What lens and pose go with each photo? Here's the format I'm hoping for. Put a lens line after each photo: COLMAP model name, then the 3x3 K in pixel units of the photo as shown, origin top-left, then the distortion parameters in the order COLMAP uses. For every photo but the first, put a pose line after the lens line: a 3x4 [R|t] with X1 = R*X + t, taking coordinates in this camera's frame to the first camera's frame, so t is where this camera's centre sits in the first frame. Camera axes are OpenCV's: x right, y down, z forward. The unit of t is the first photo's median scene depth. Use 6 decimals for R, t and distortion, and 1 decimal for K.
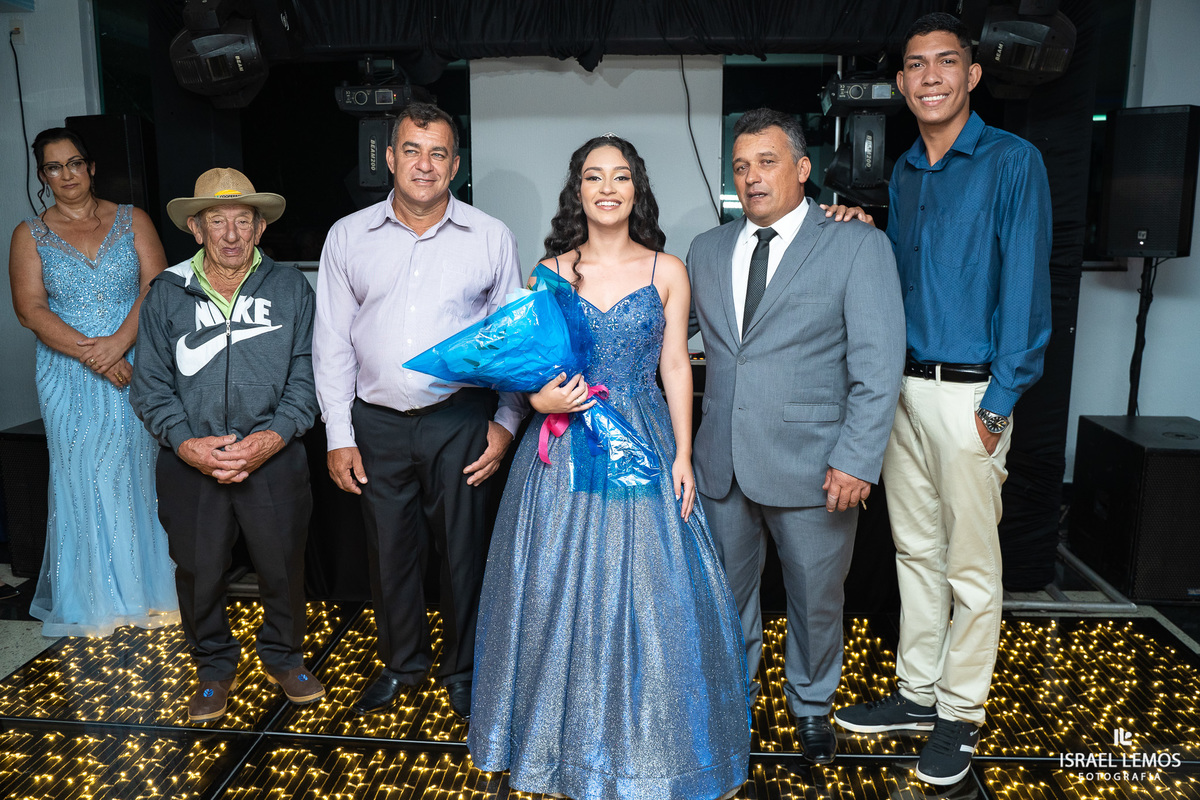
lens RADIAL K [[1010.4, 0, 588.3], [0, 1010.4, 394.7], [0, 0, 1]] dist [0.001240, -0.029254]
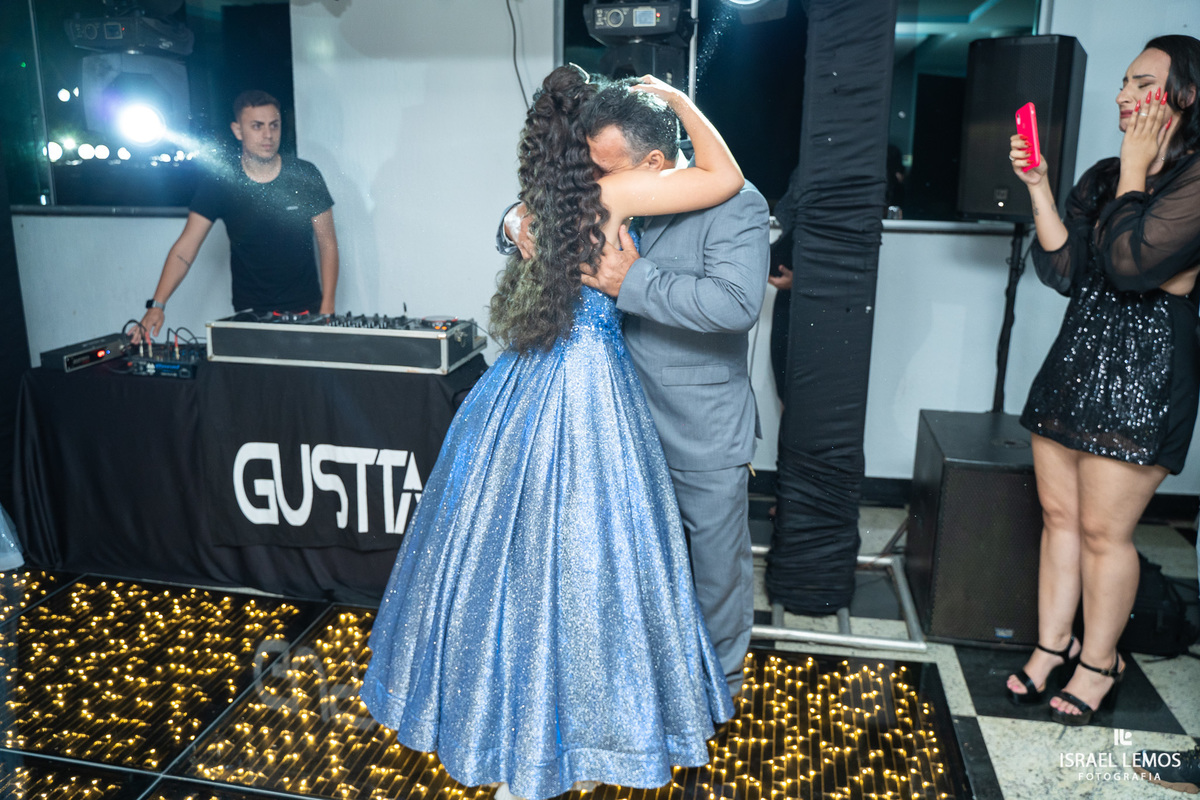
lens RADIAL K [[1010.4, 0, 600.8], [0, 1010.4, 392.9], [0, 0, 1]] dist [0.001240, -0.029254]
pose [[0.992013, 0.035308, -0.121092, 0.403109], [-0.028656, 0.998006, 0.056246, -0.040086], [0.122836, -0.052327, 0.991046, 0.168099]]
